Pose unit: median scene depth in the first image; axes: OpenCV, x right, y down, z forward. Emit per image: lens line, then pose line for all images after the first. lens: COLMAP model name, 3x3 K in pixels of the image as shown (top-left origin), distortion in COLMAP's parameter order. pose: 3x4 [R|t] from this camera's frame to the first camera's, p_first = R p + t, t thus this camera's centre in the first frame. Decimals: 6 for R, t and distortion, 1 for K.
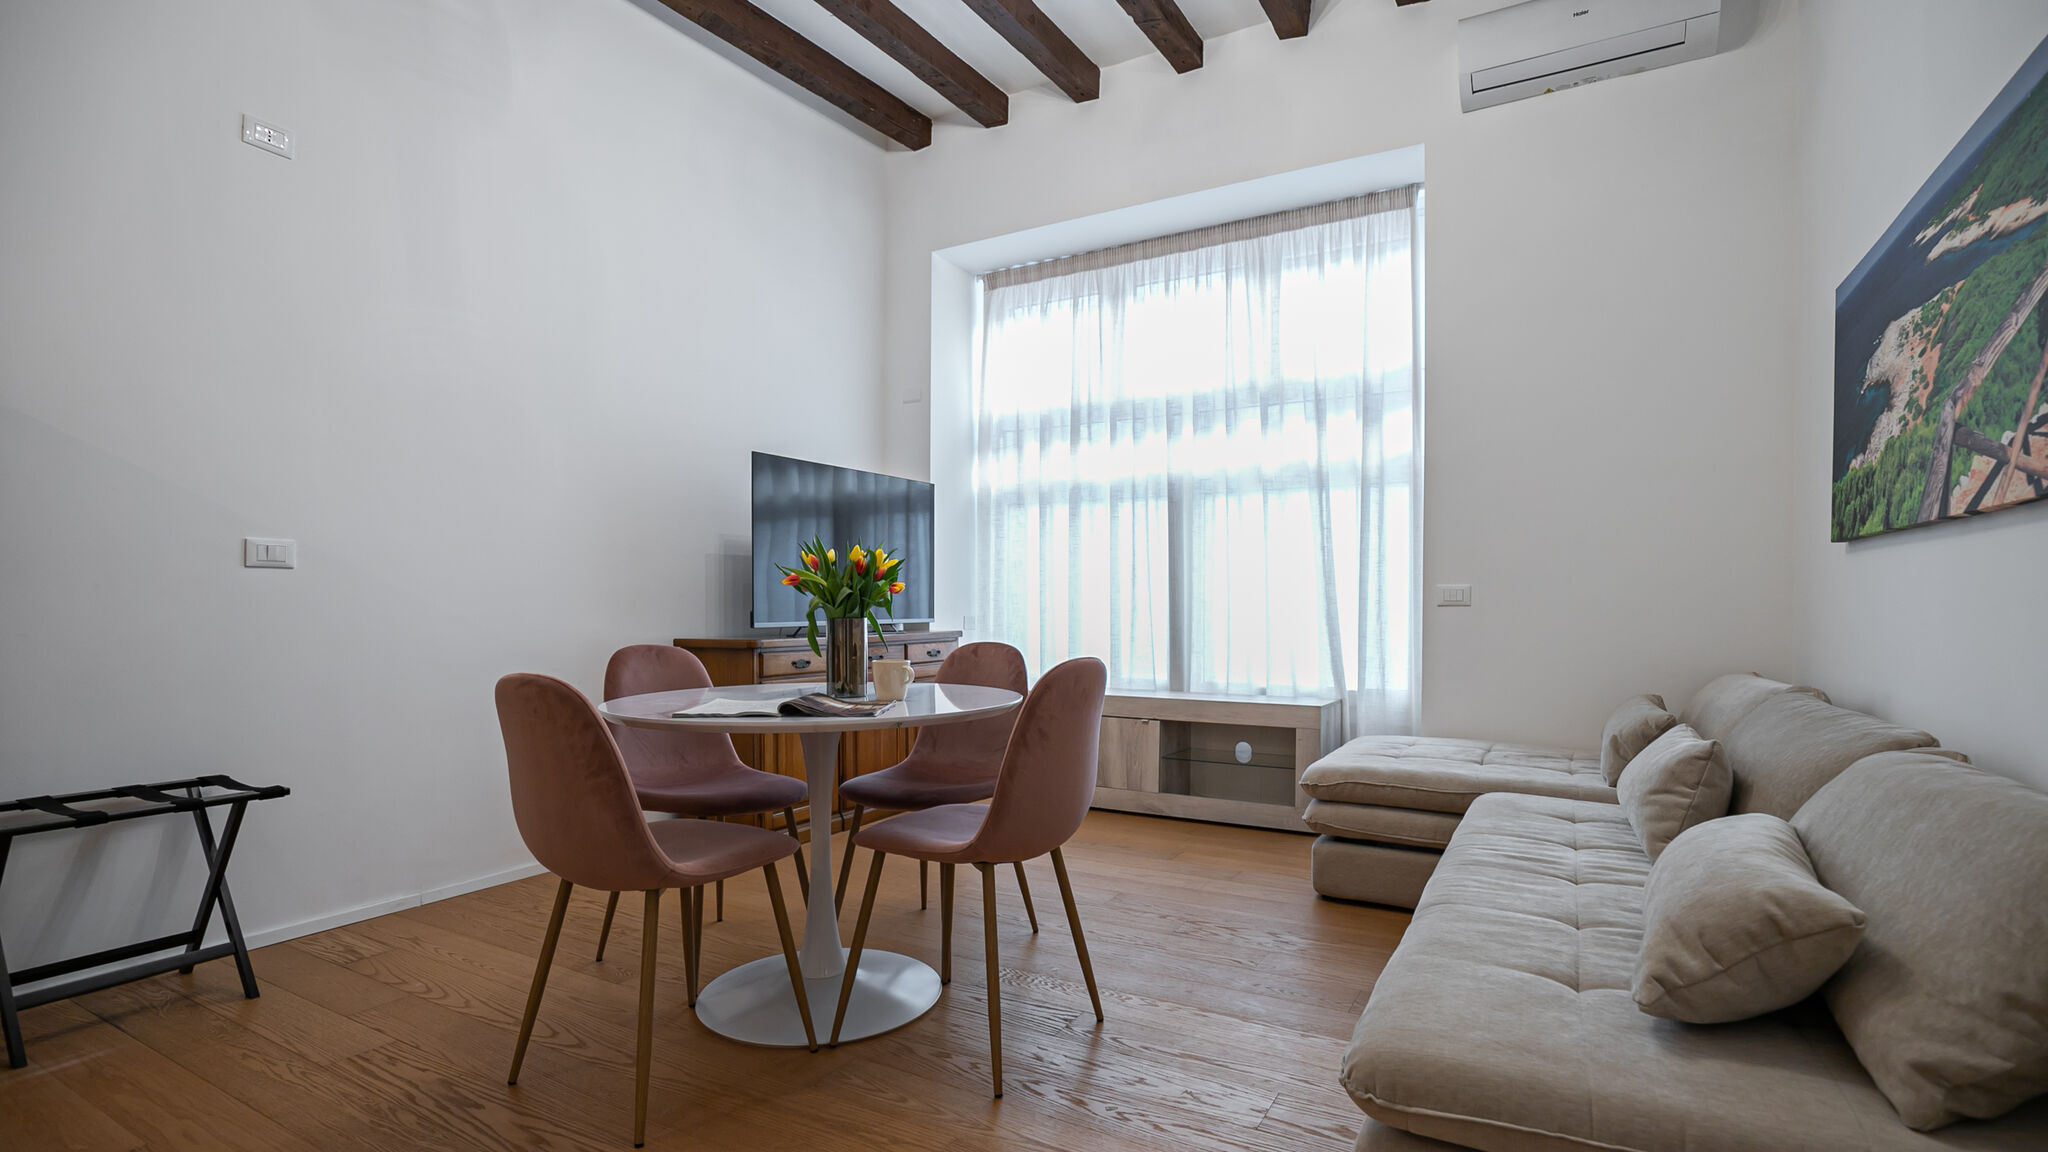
lens RADIAL K [[948.8, 0, 1043.1], [0, 948.8, 619.9], [0, 0, 1]] dist [-0.013223, 0.002350]
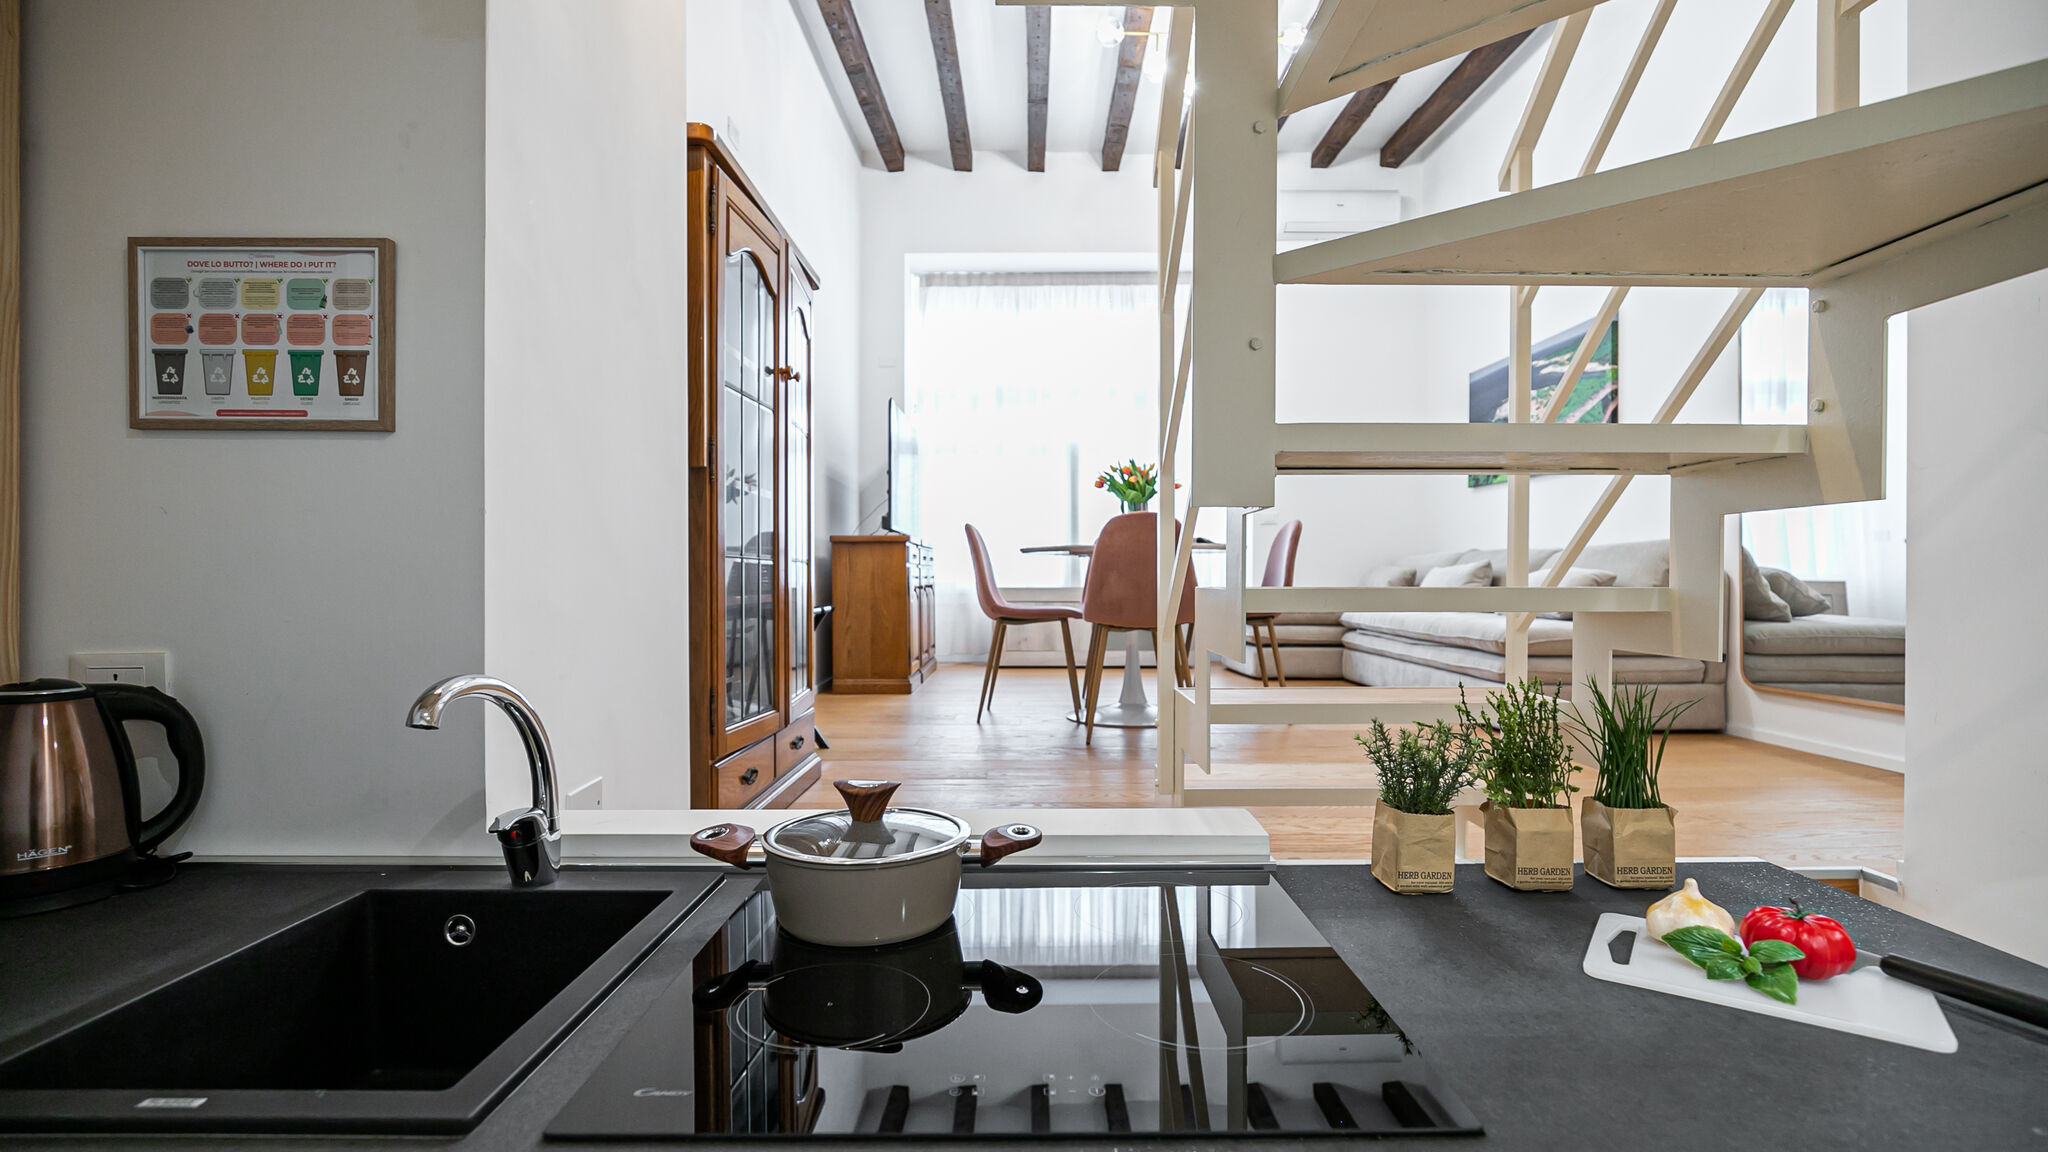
lens RADIAL K [[948.8, 0, 1037.7], [0, 948.8, 583.6], [0, 0, 1]] dist [-0.013223, 0.002350]
pose [[0.869543, -0.007477, 0.493802, -0.661190], [0.012768, 0.999892, -0.007343, 0.084708], [-0.493693, 0.012690, 0.869544, -0.244650]]
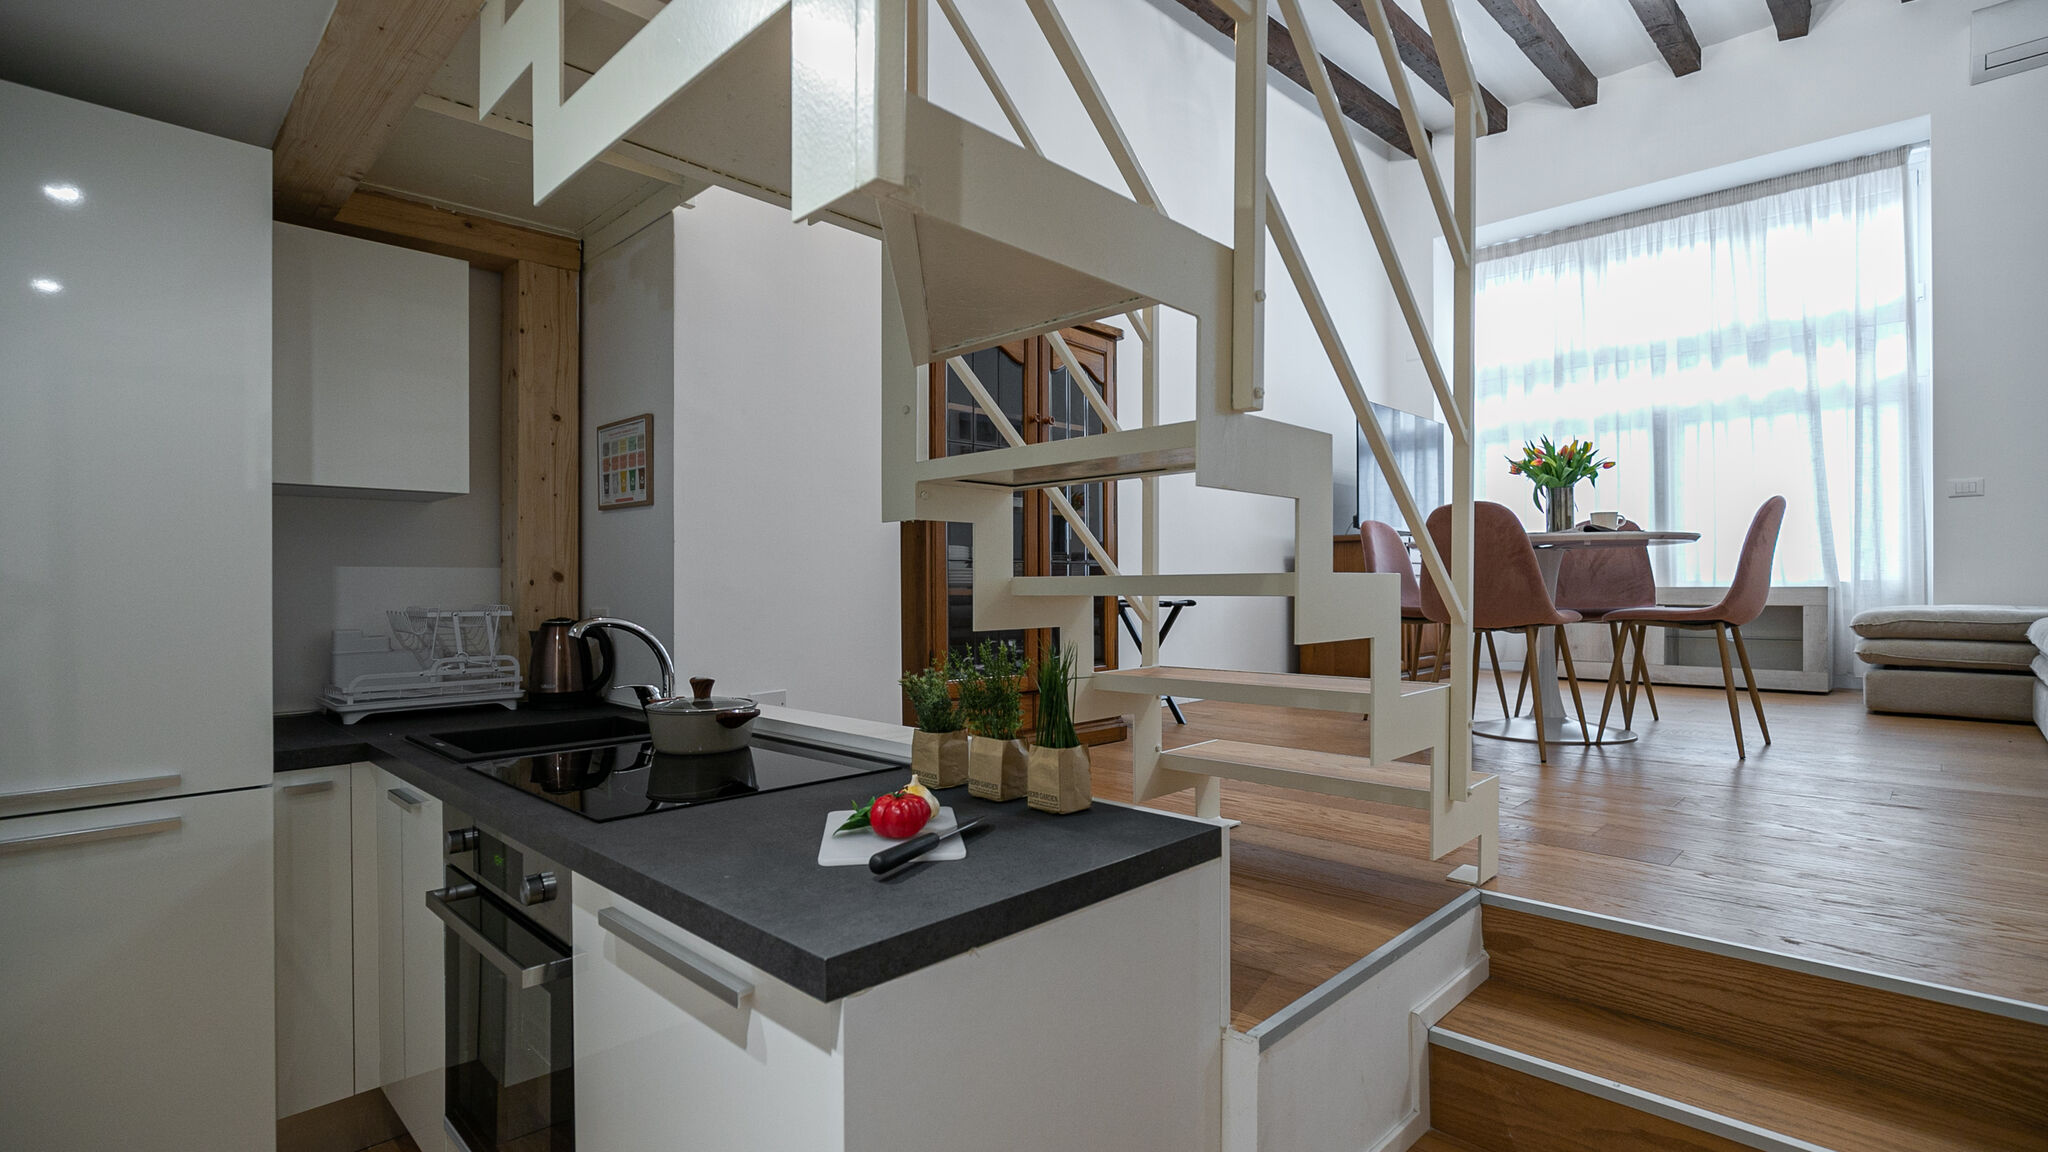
lens RADIAL K [[948.8, 0, 1013.9], [0, 948.8, 592.1], [0, 0, 1]] dist [-0.013223, 0.002350]
pose [[0.966388, -0.002352, -0.257077, -0.366401], [0.002081, 0.999997, -0.001325, 0.089717], [0.257079, 0.000746, 0.966390, -0.394858]]
